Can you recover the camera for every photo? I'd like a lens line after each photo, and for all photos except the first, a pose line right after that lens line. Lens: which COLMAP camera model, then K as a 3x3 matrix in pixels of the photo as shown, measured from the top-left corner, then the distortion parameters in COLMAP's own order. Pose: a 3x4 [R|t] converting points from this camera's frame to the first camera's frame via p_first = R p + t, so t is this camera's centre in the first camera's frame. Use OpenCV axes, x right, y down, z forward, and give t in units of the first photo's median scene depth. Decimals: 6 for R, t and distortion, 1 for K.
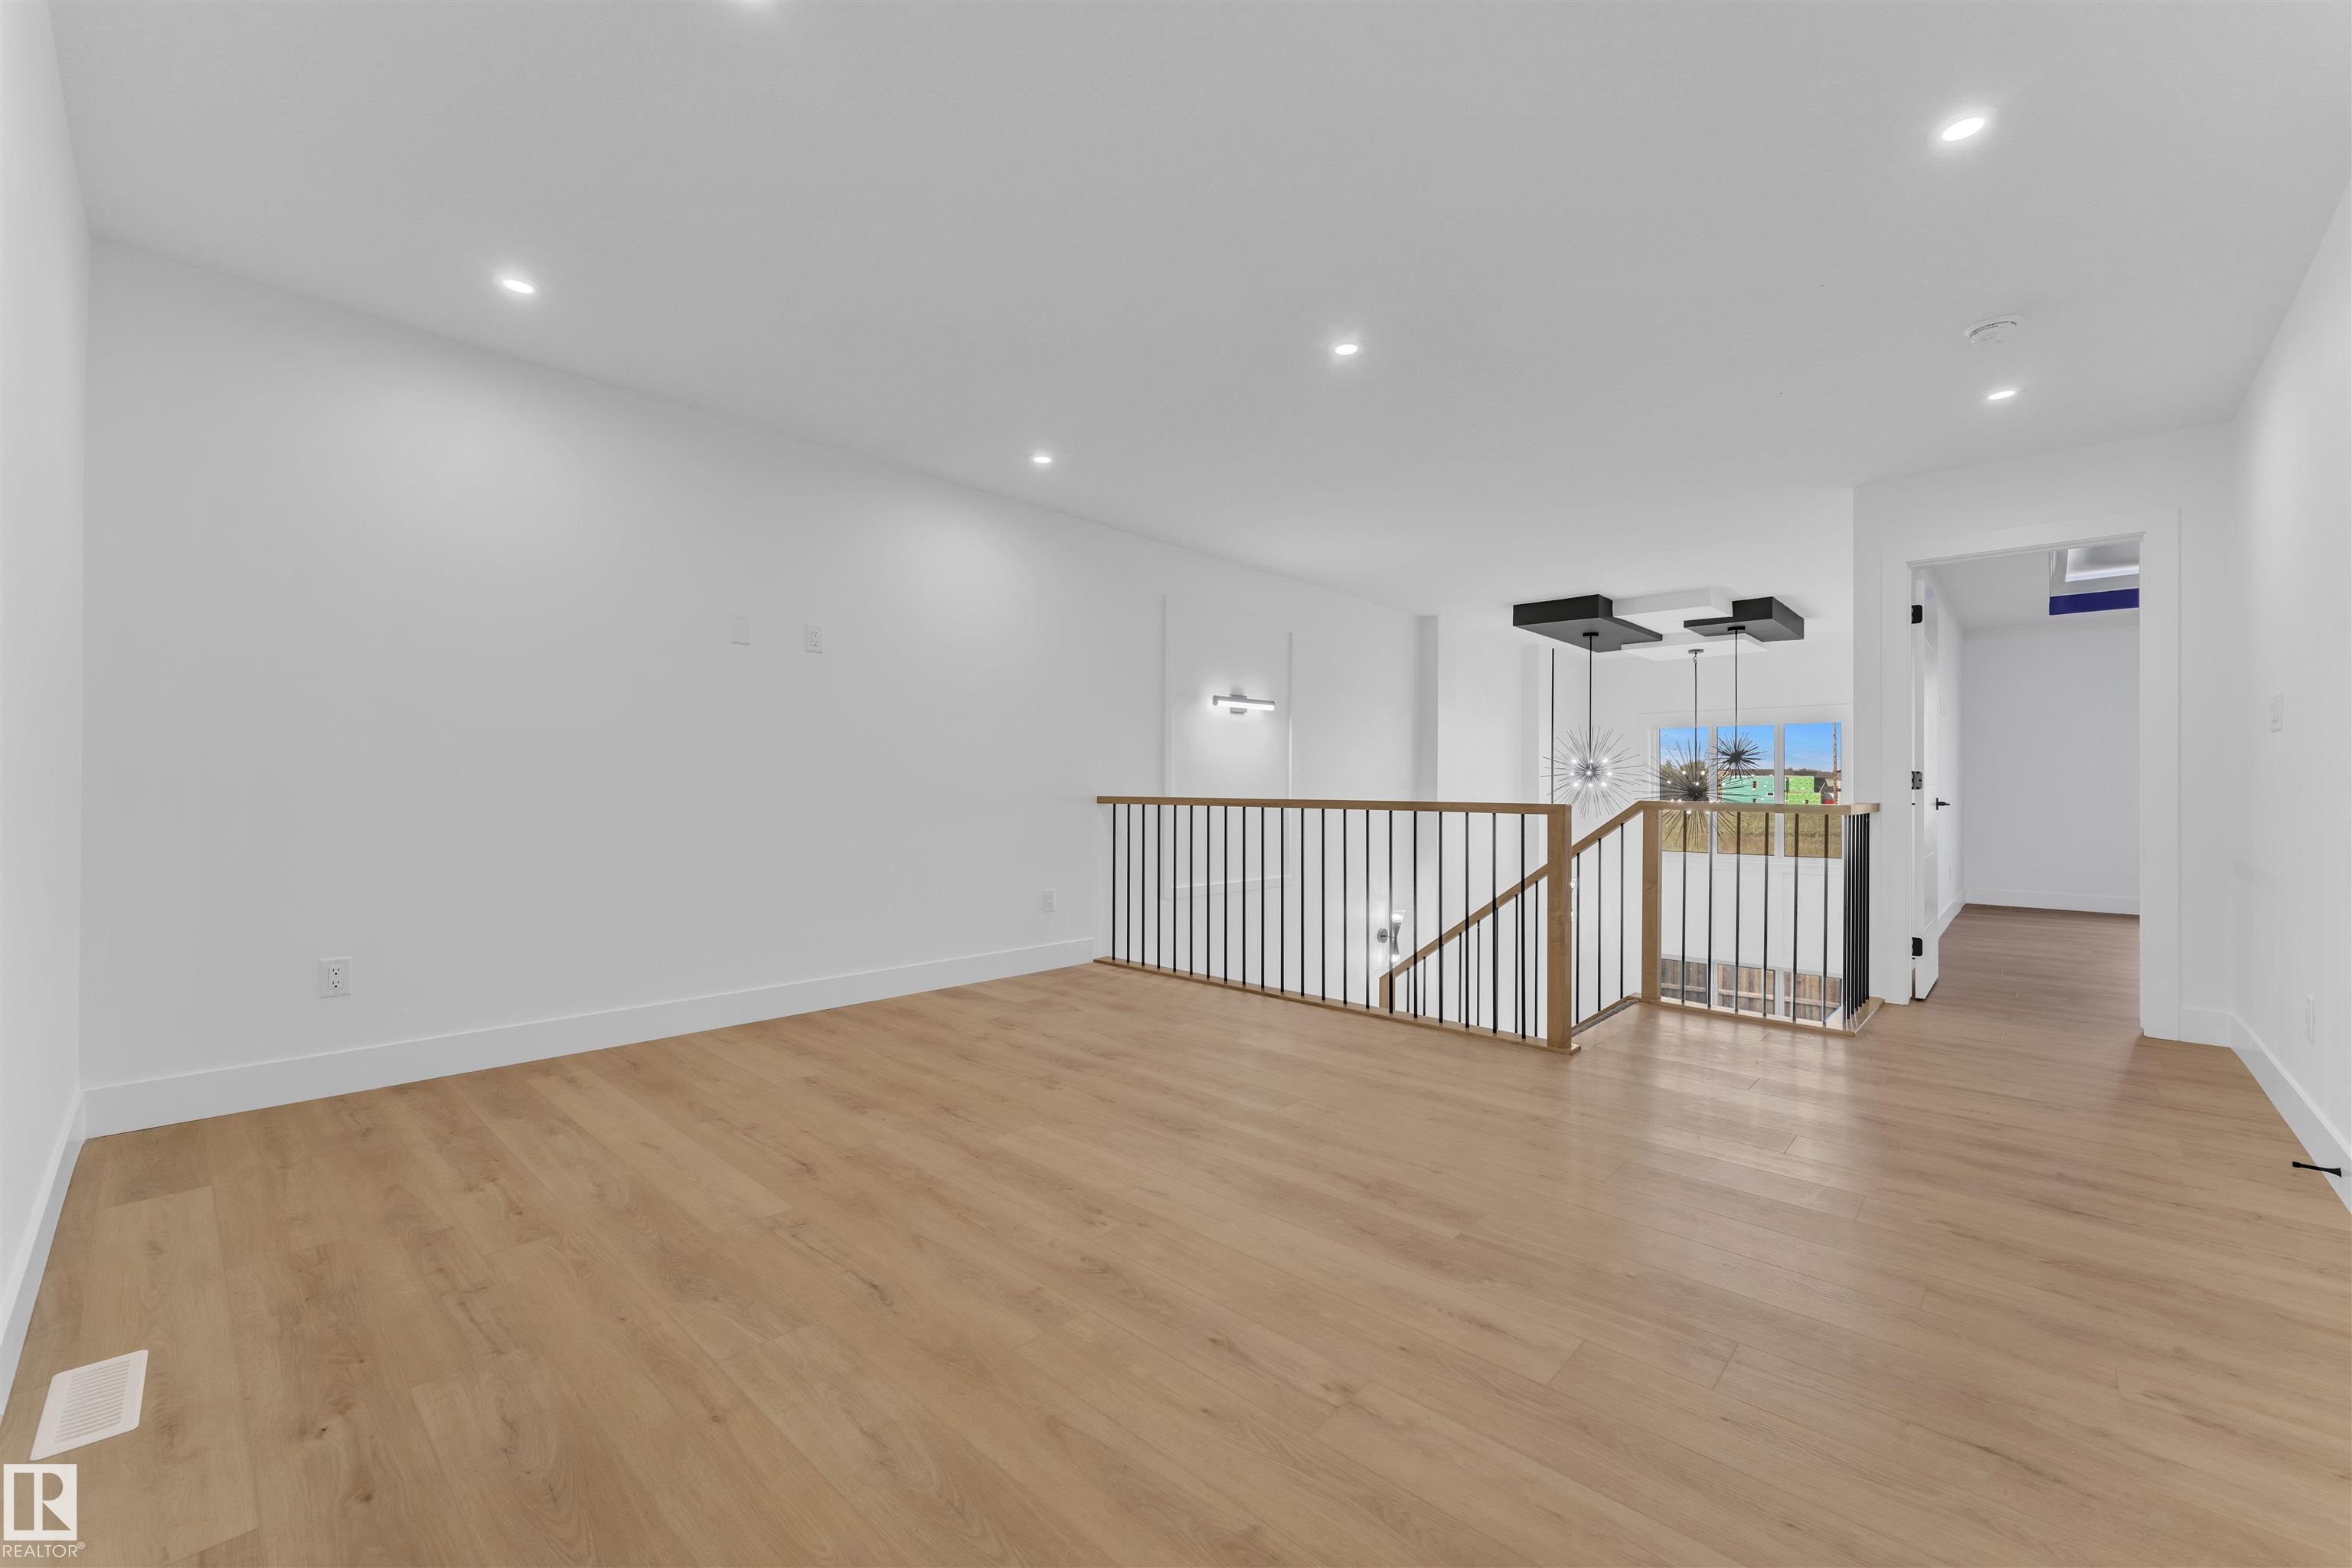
lens RADIAL K [[940.3, 0, 1173.1], [0, 940.3, 785.1], [0, 0, 1]] dist [0.001996, 0.000127]
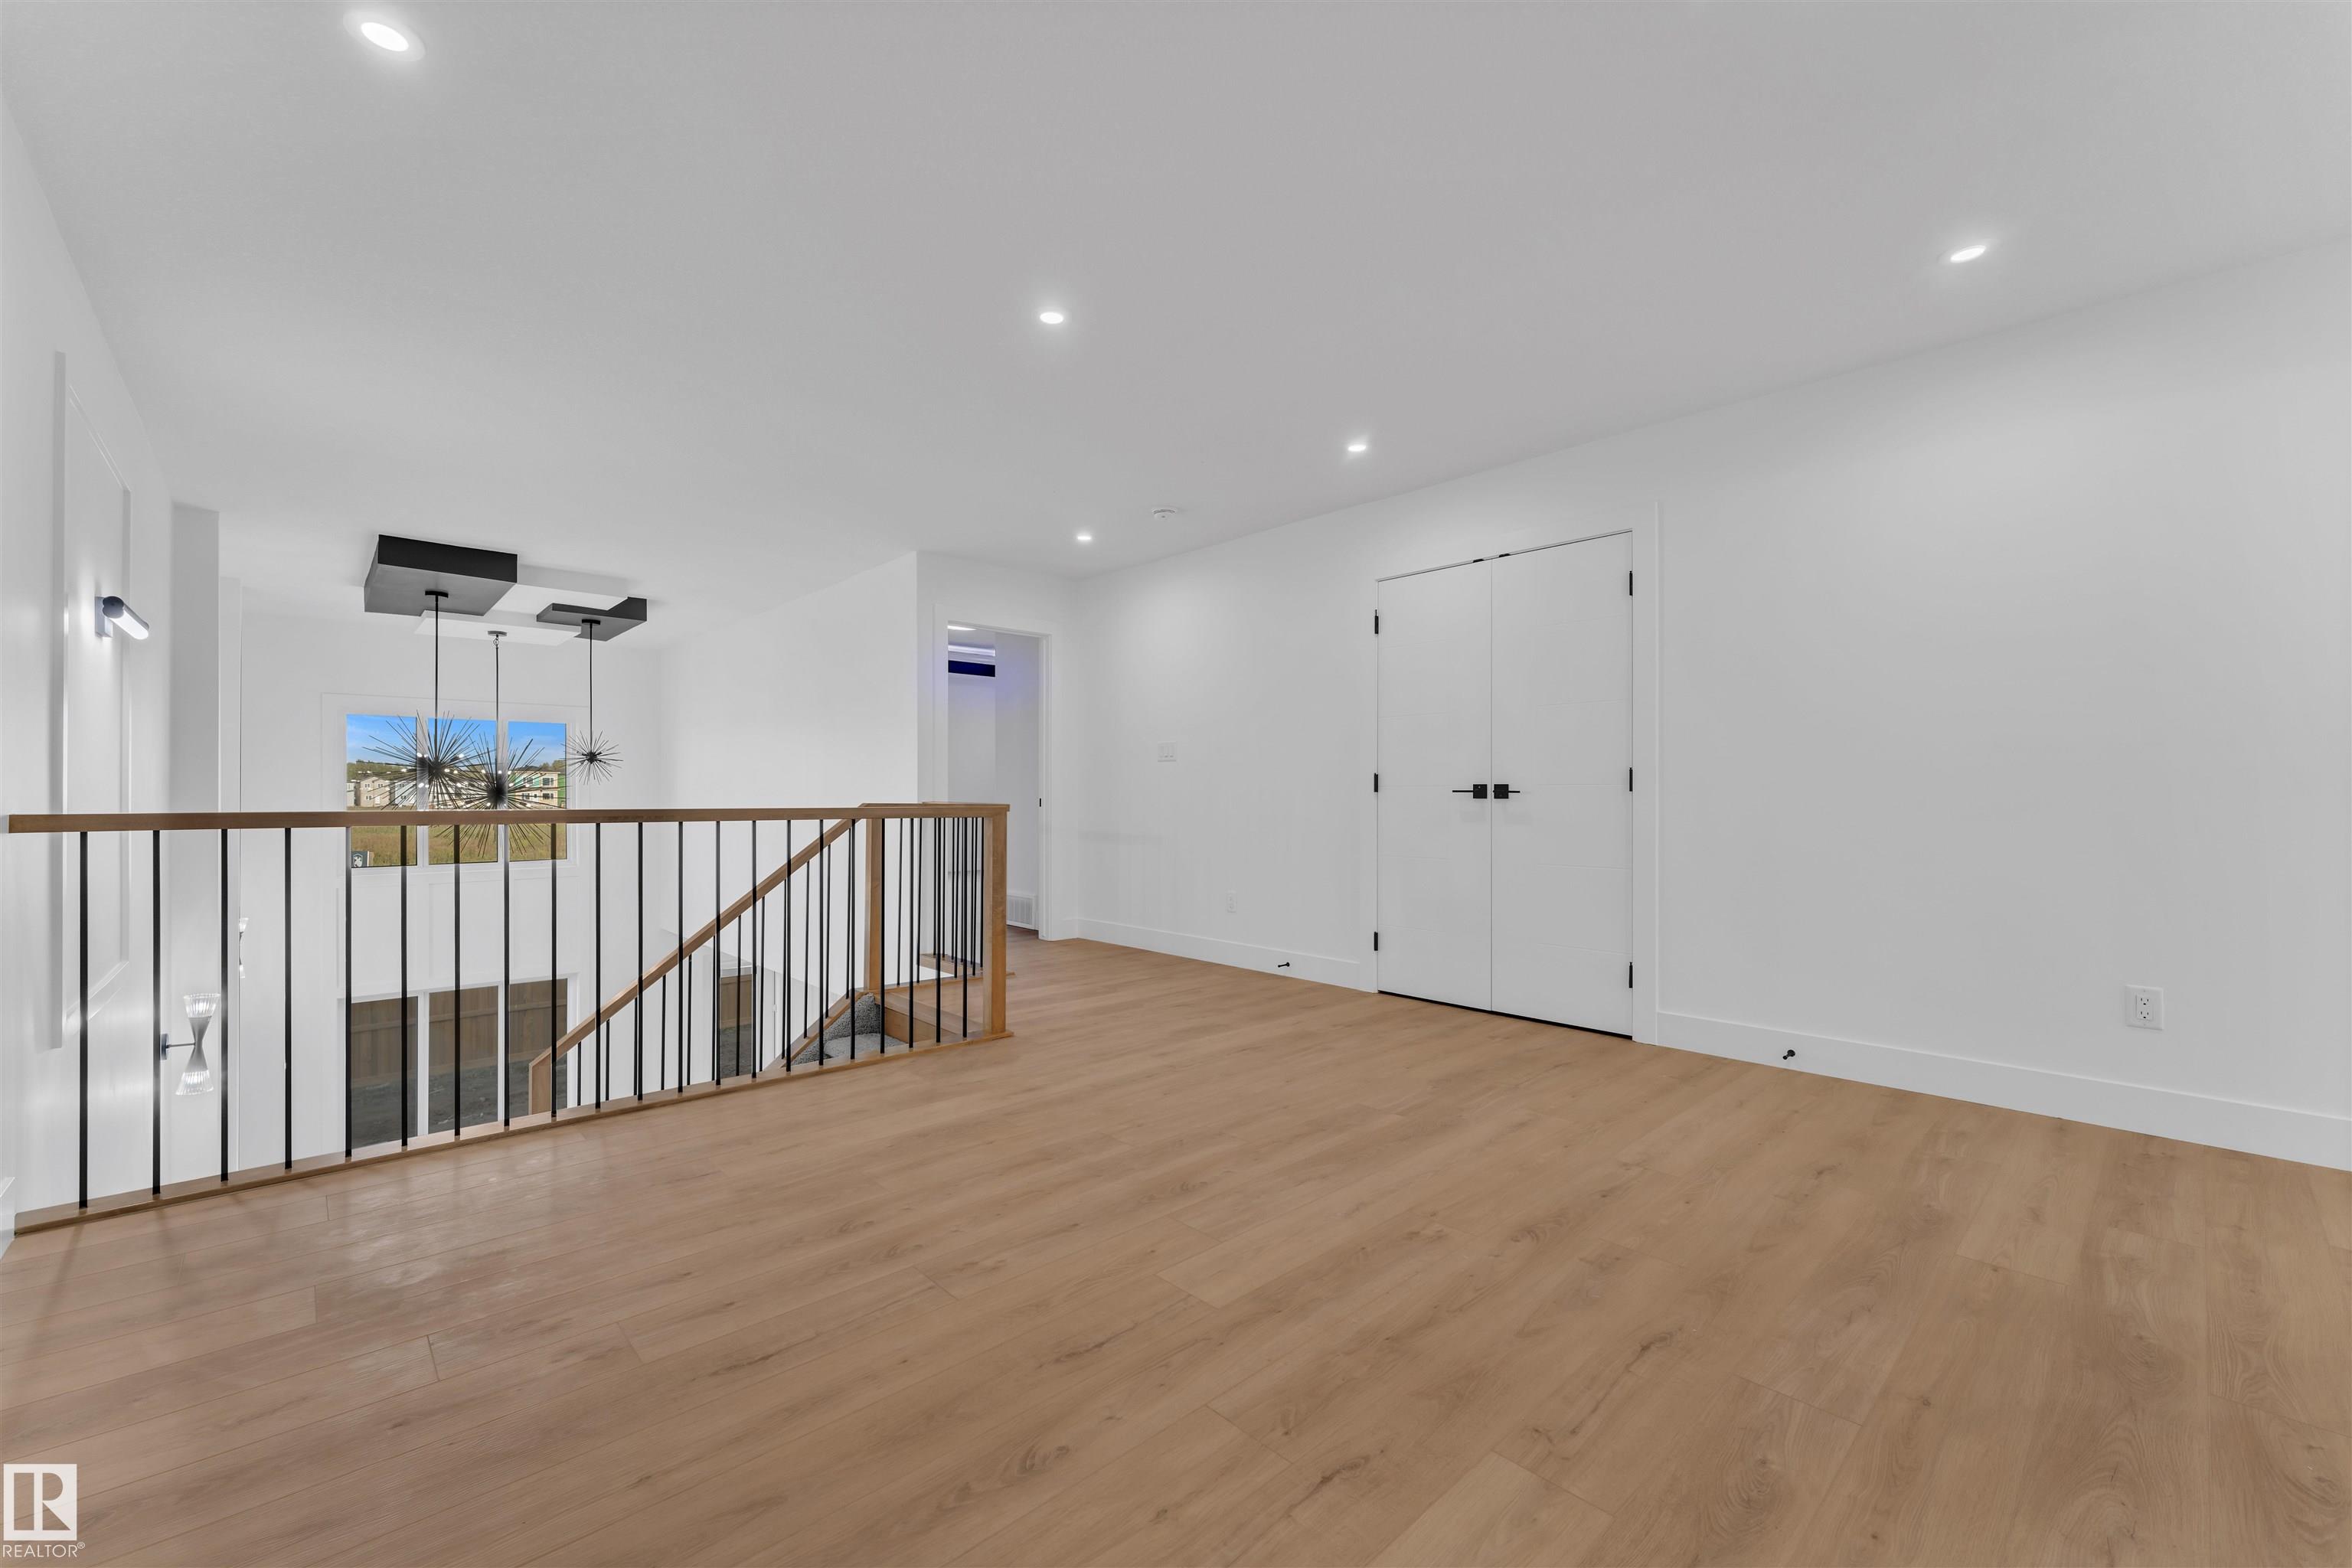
lens RADIAL K [[940.3, 0, 1173.1], [0, 940.3, 785.1], [0, 0, 1]] dist [0.001996, 0.000127]
pose [[0.076850, 0.003739, 0.997036, -0.805270], [-0.006228, 0.999975, -0.003270, -0.004294], [-0.997023, -0.005958, 0.076872, 0.885016]]
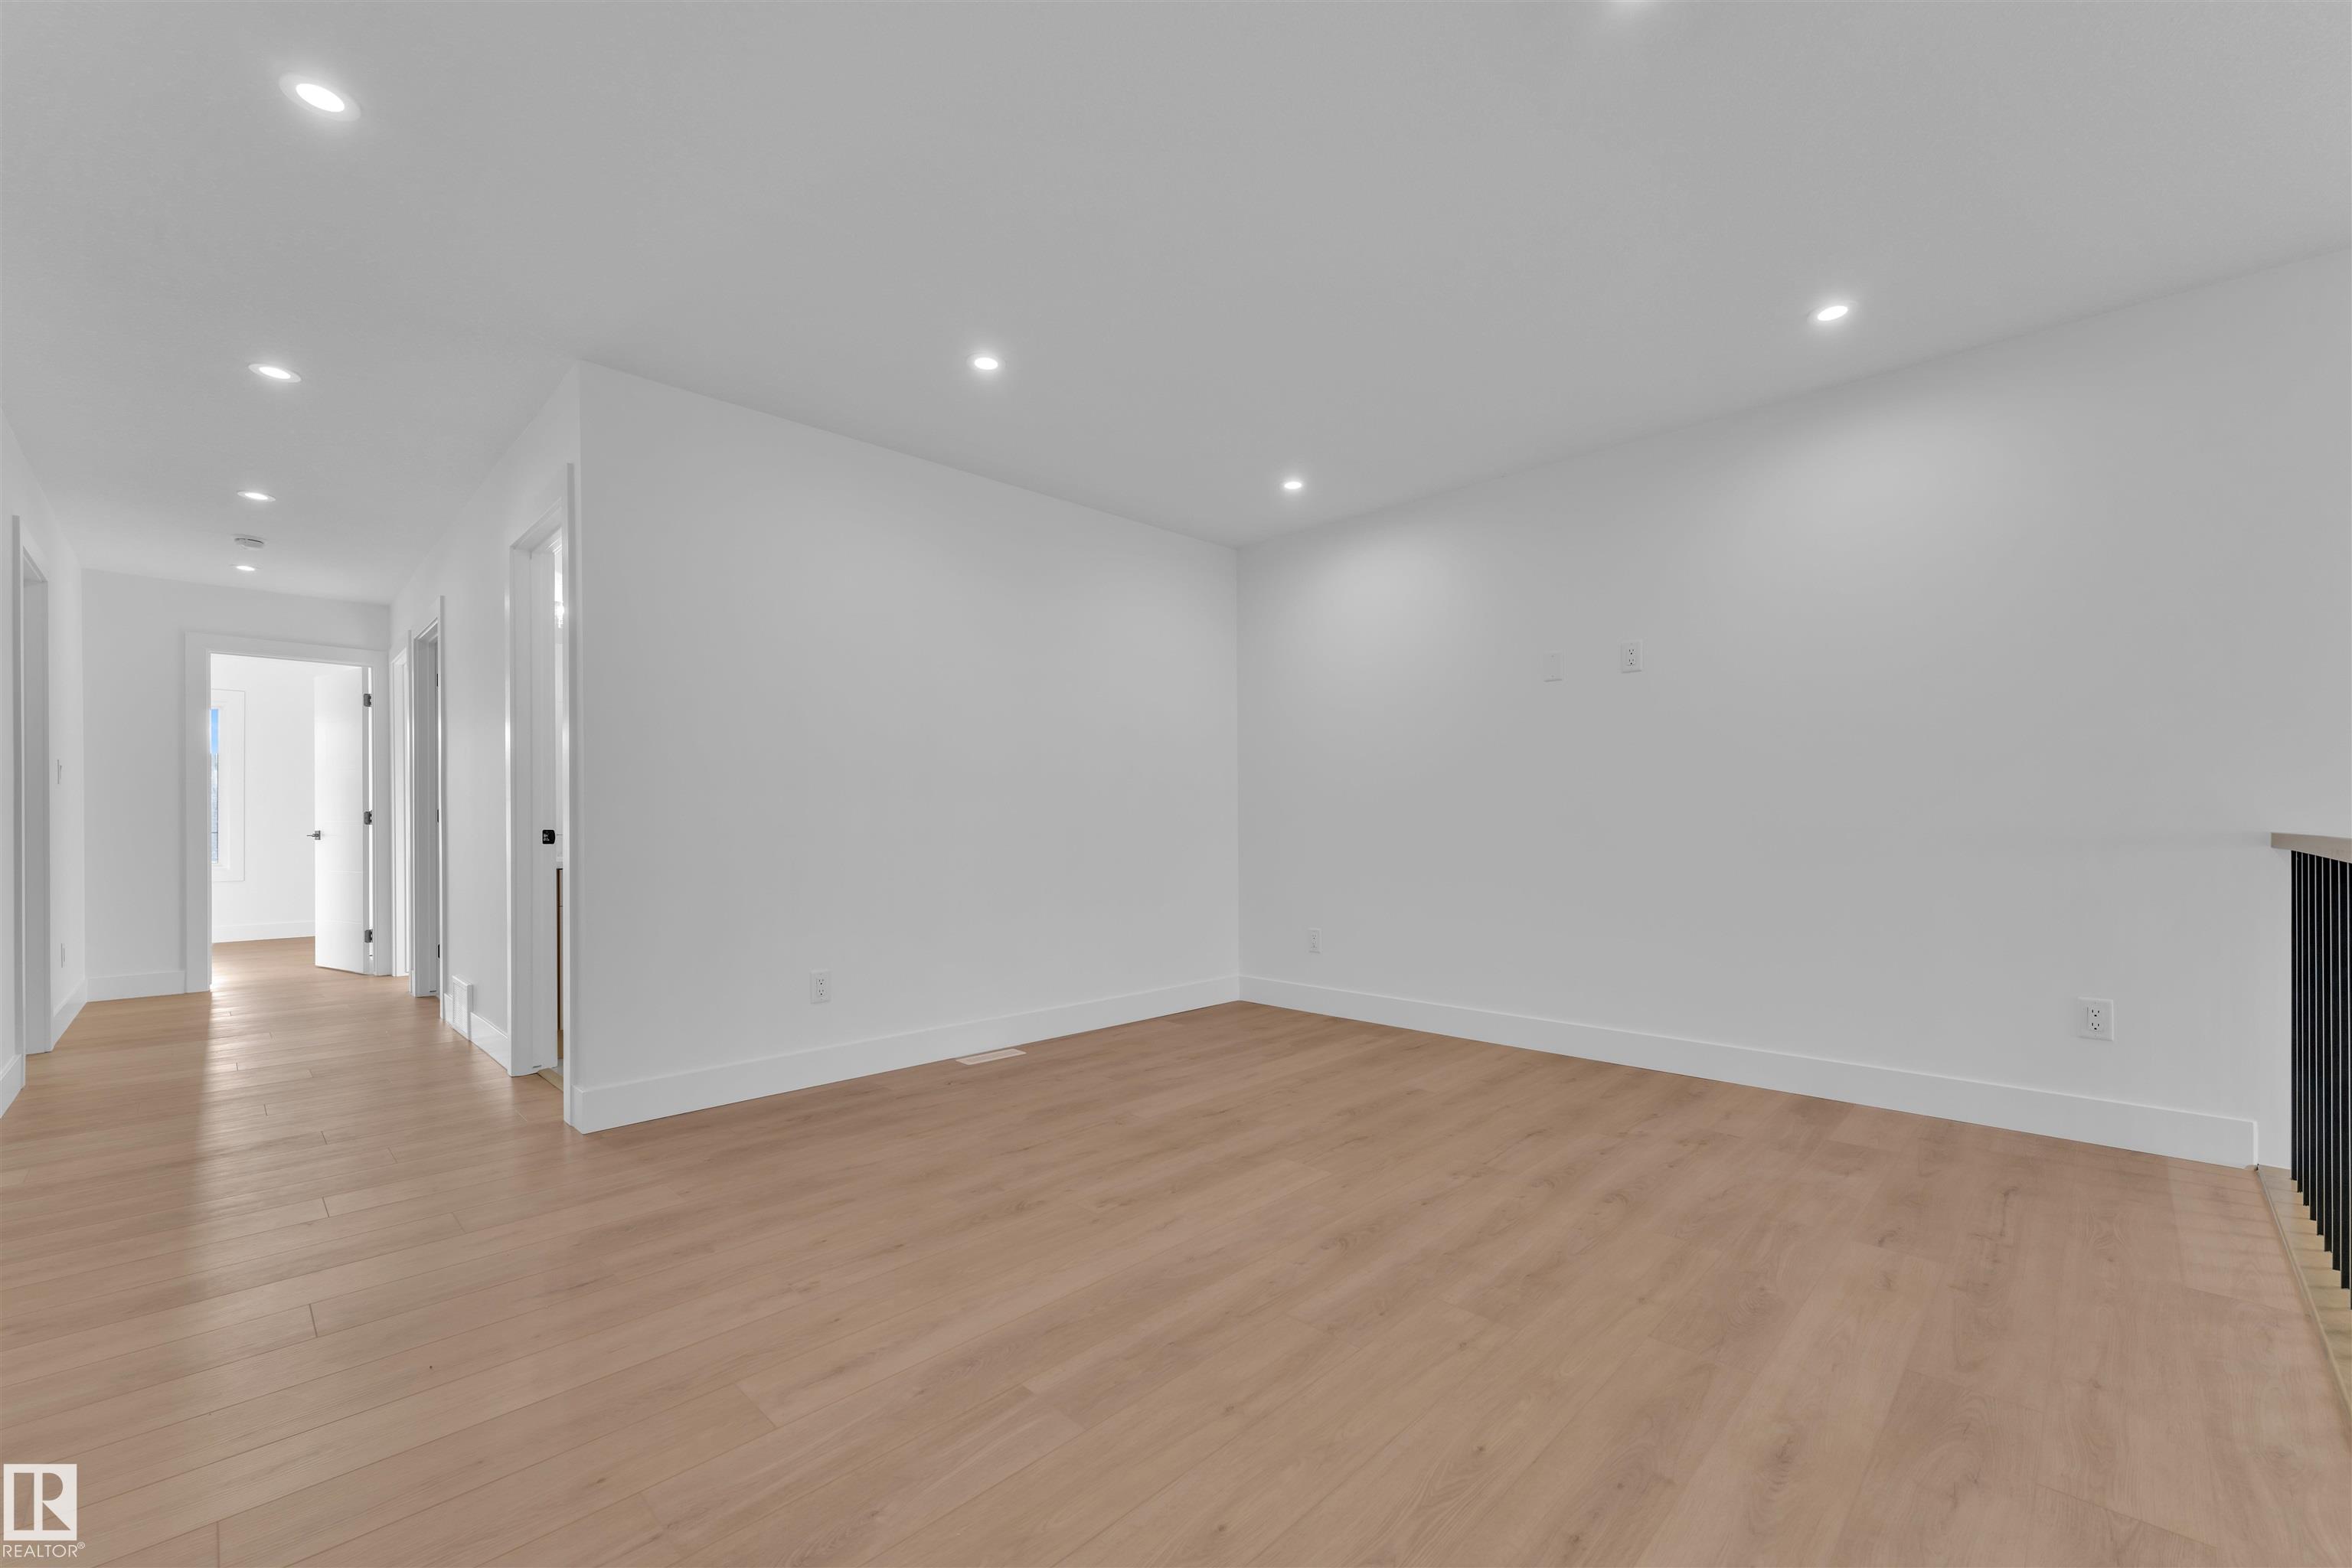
lens RADIAL K [[956.7, 0, 1175.7], [0, 956.7, 823.7], [0, 0, 1]] dist [0.000357, 0.000011]
pose [[-0.033013, -0.003435, -0.999449, 0.788731], [0.010317, 0.999940, -0.003778, 0.007056], [0.999402, -0.010436, -0.032976, 0.829375]]
